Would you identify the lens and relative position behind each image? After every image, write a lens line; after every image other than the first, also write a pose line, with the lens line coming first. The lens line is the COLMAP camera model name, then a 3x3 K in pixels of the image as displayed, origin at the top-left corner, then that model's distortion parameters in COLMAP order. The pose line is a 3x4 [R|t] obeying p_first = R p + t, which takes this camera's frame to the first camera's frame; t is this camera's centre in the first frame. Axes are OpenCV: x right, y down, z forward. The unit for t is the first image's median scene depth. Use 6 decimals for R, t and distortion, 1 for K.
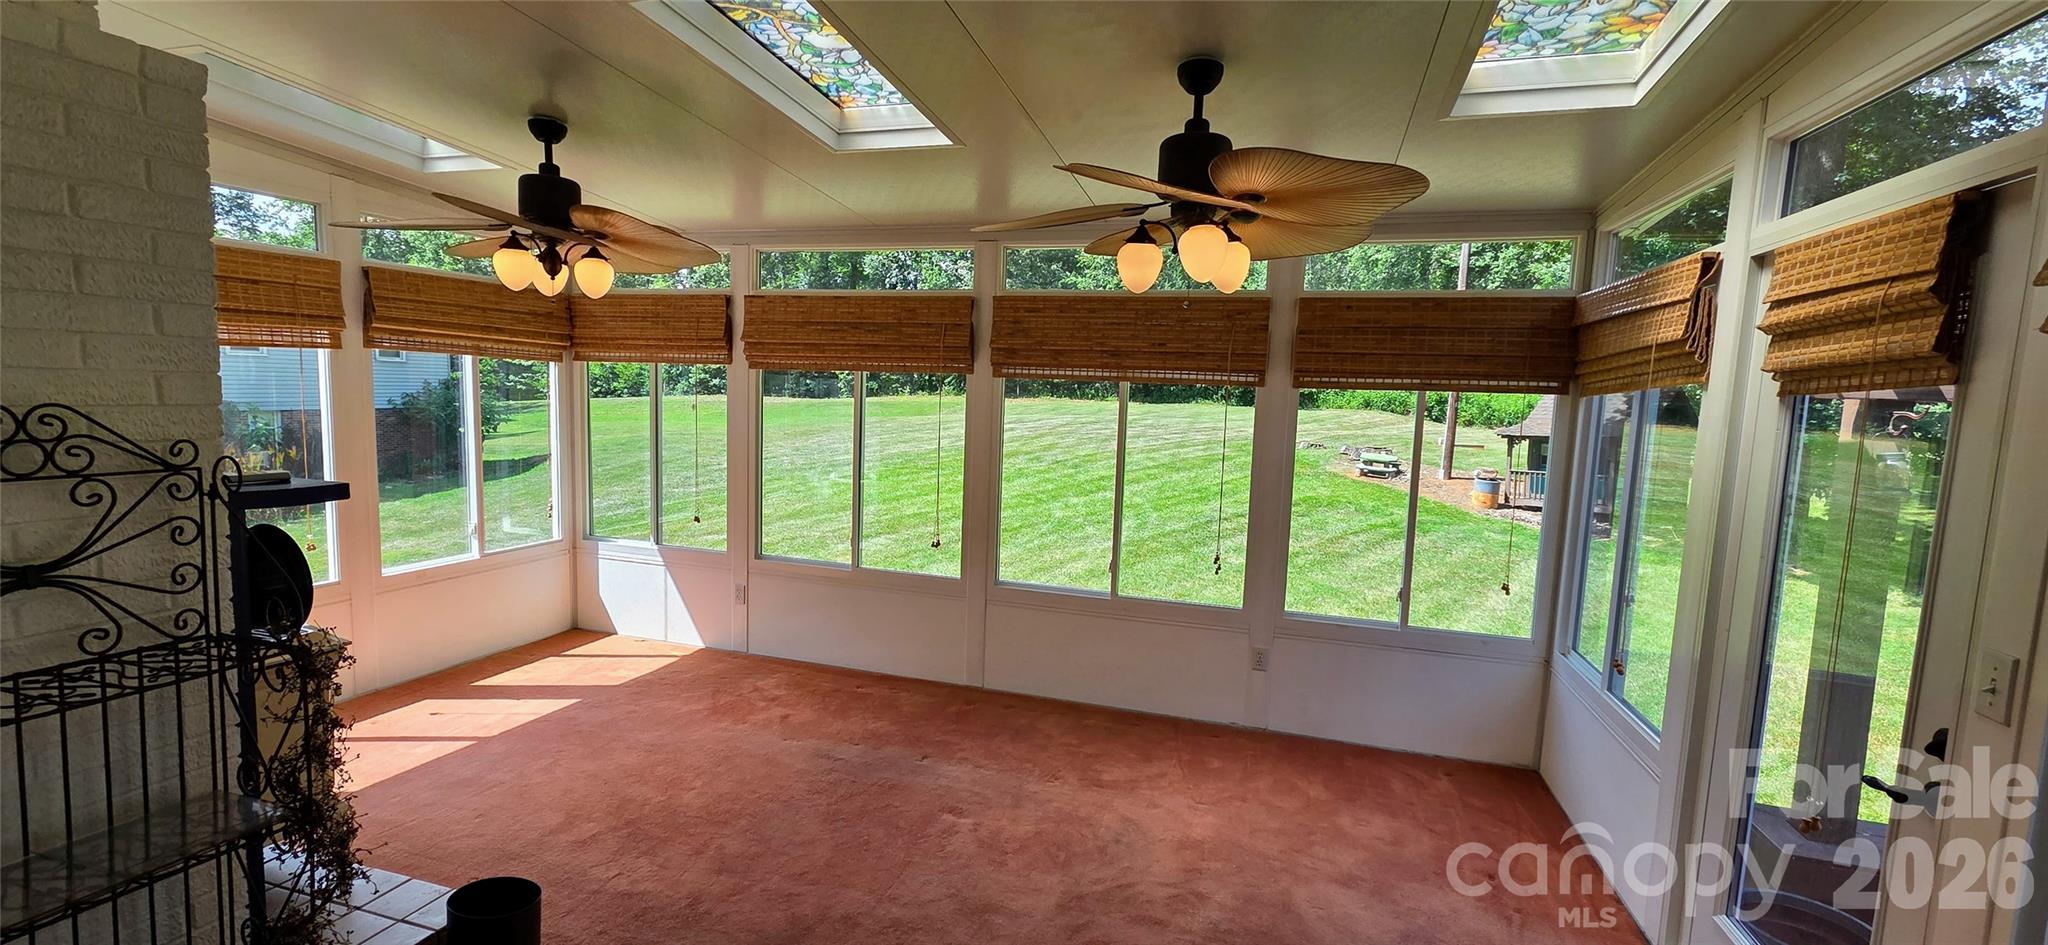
lens RADIAL K [[835.5, 0, 1035.1], [0, 835.5, 471.8], [0, 0, 1]] dist [0.008984, -0.000188]
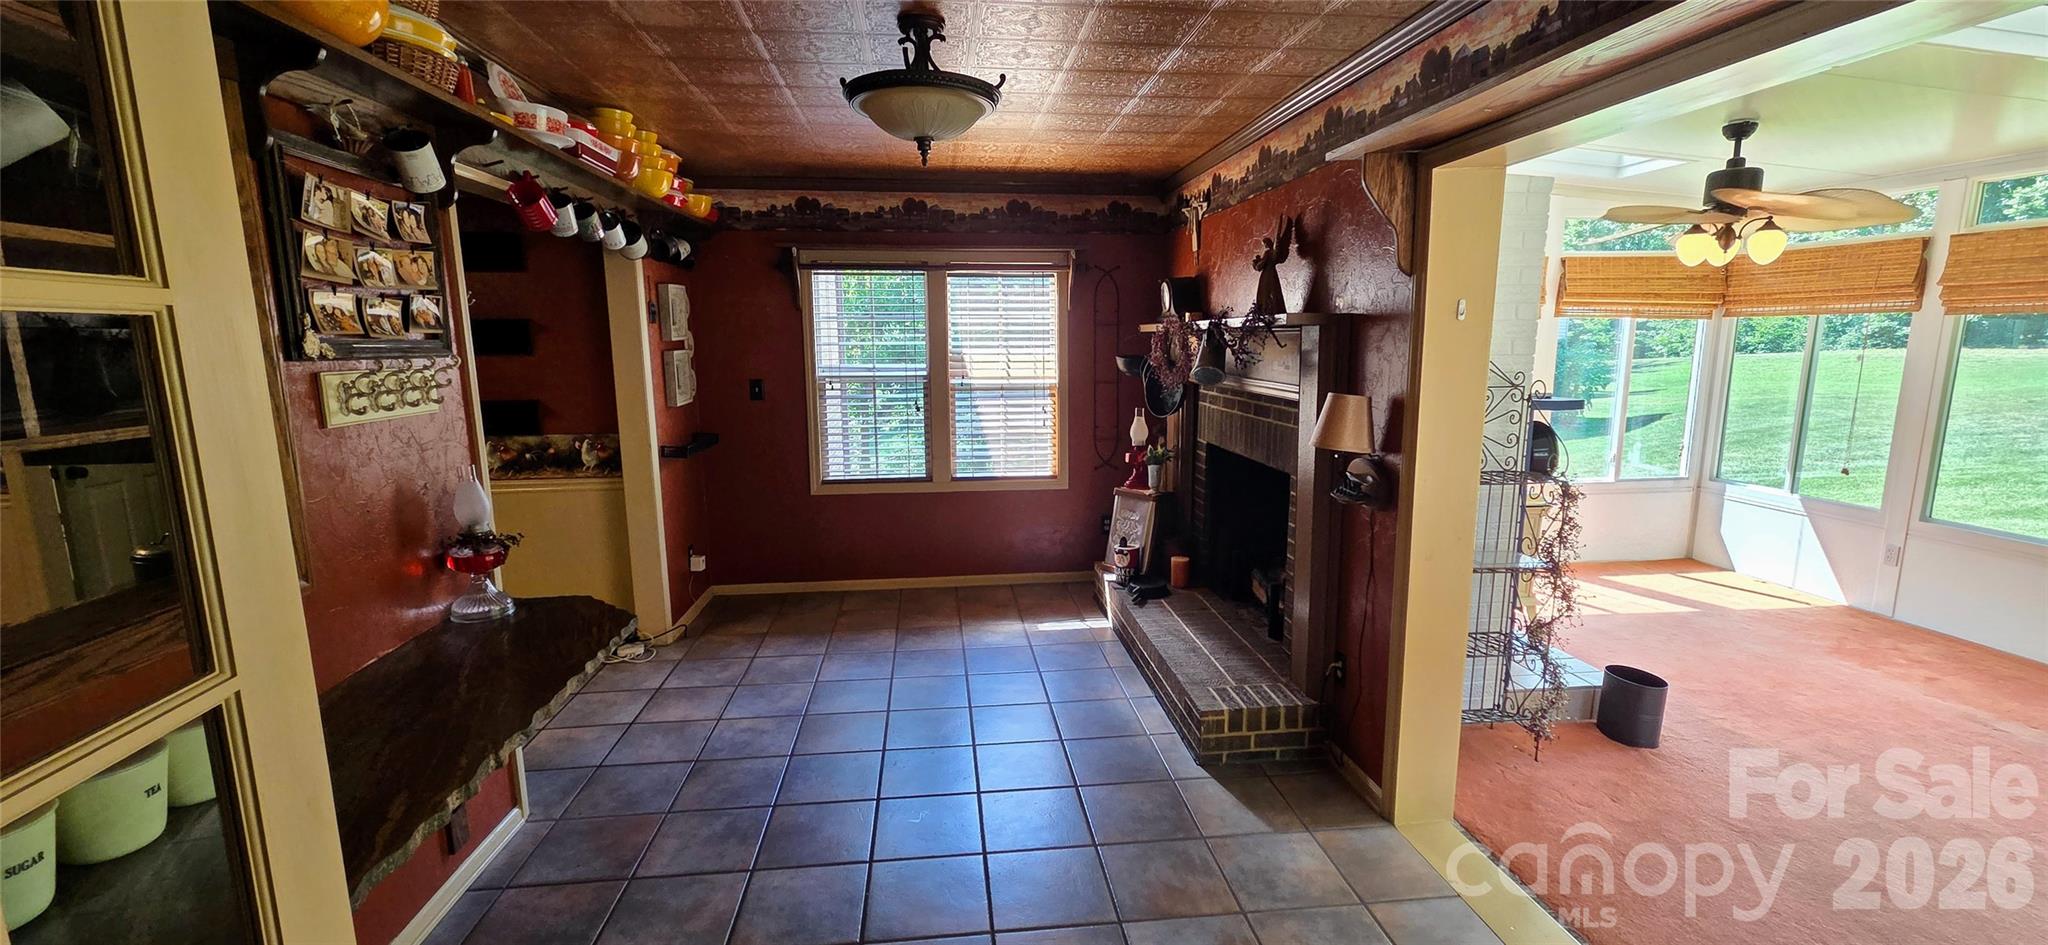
lens RADIAL K [[835.5, 0, 1029.8], [0, 835.5, 468.9], [0, 0, 1]] dist [0.008984, -0.000188]
pose [[0.395431, 0.110302, -0.911848, 0.166366], [-0.069931, 0.993497, 0.089853, 0.042084], [0.915830, 0.028235, 0.400573, -0.384445]]
